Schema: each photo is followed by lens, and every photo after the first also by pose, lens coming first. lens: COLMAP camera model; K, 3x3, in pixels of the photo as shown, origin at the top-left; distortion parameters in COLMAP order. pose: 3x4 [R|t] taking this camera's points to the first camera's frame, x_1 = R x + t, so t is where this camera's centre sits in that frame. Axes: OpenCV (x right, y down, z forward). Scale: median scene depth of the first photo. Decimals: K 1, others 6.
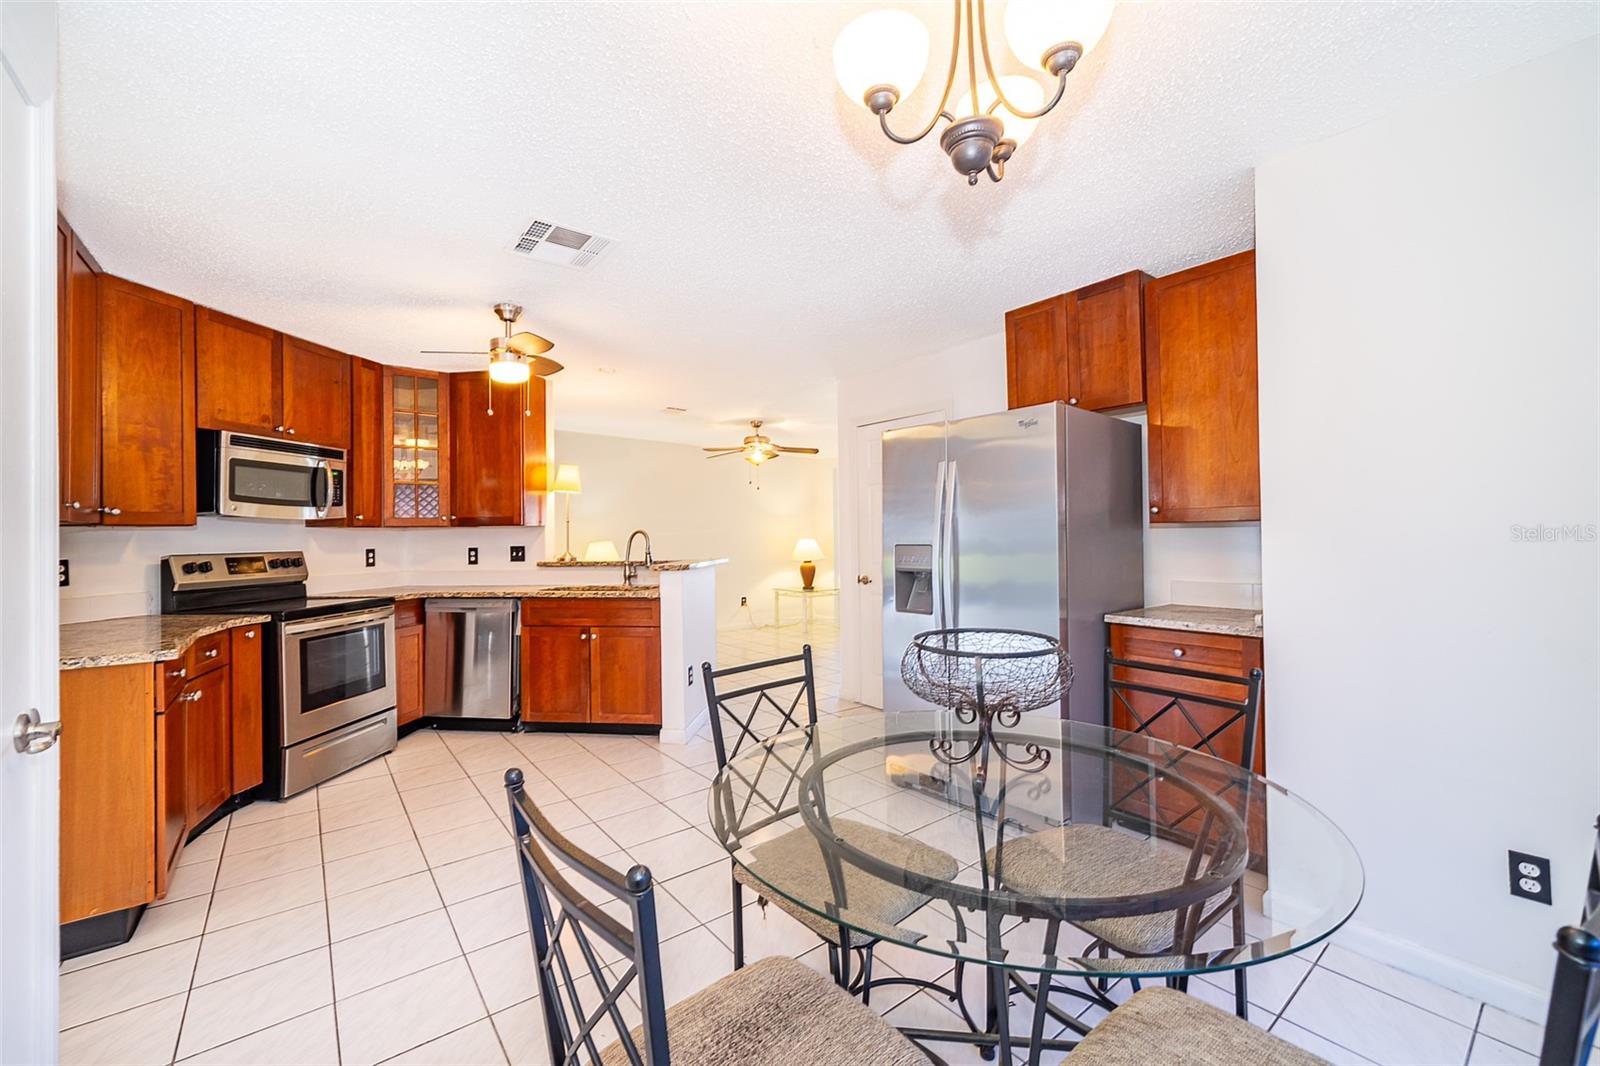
lens RADIAL K [[655.9, 0, 810.3], [0, 655.9, 536.5], [0, 0, 1]] dist [-0.000888, 0.000272]
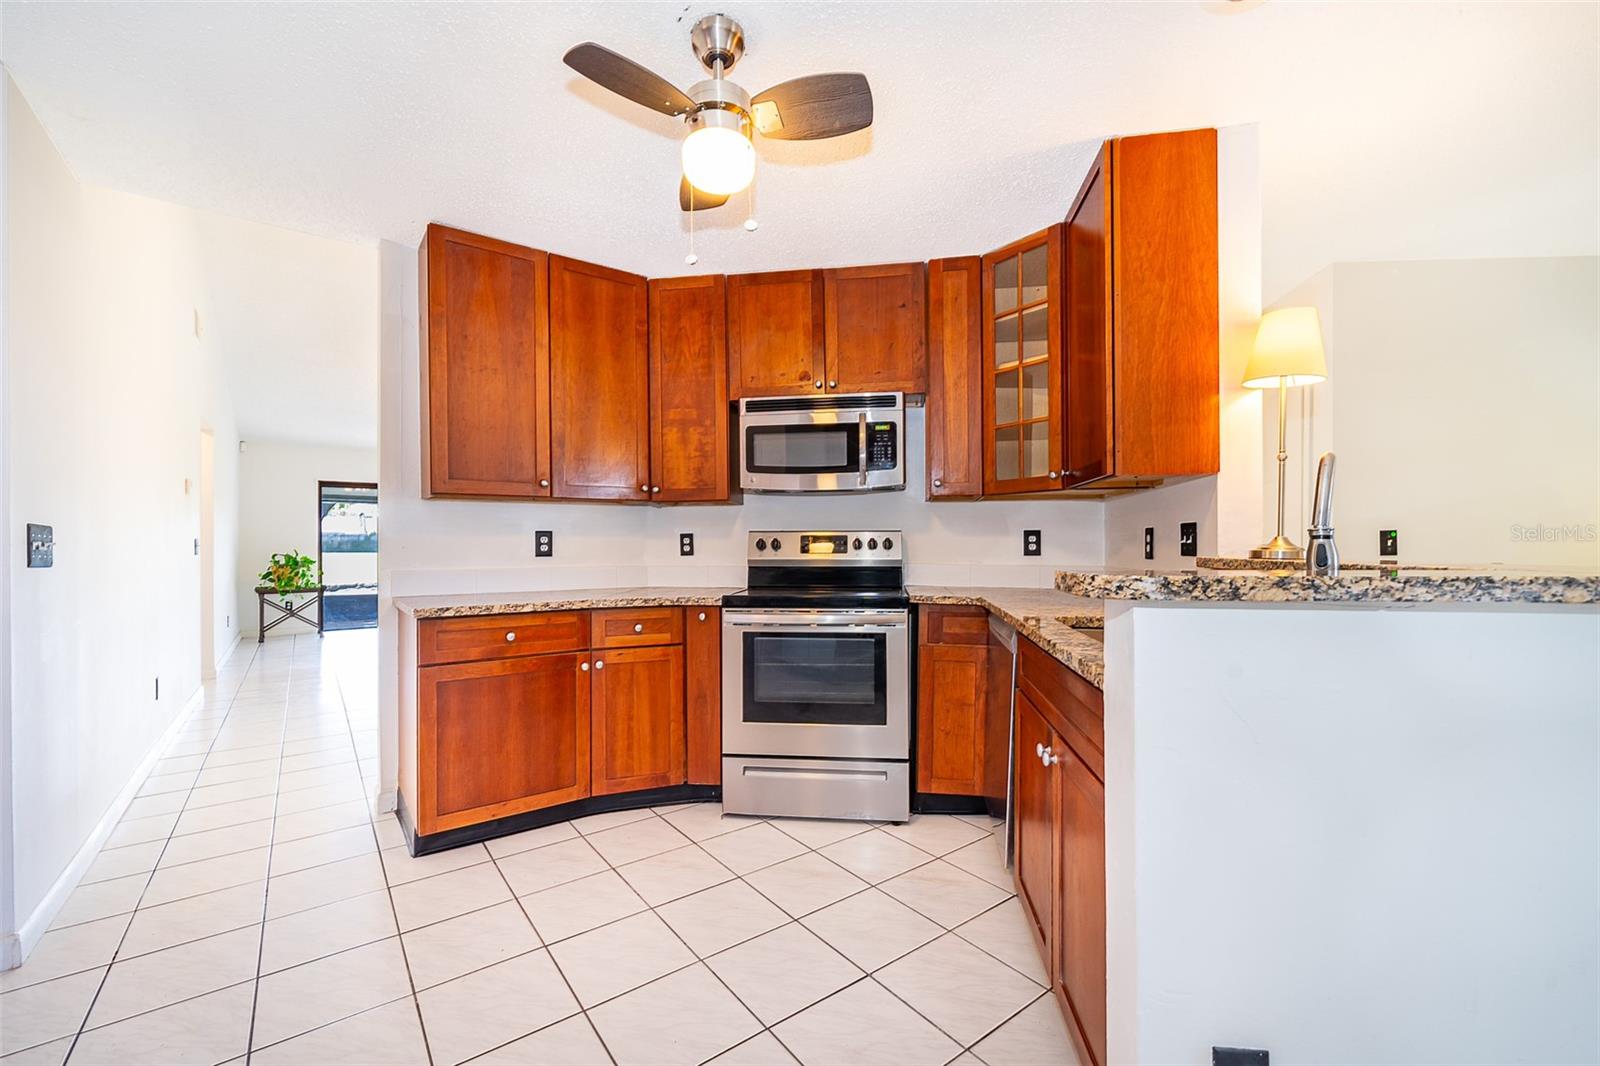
lens RADIAL K [[655.9, 0, 802.2], [0, 655.9, 545.0], [0, 0, 1]] dist [-0.000888, 0.000272]
pose [[-0.034742, 0.014229, -0.999295, 0.039256], [0.000757, 0.999899, 0.014211, 0.029081], [0.999396, -0.000263, -0.034749, 0.913255]]
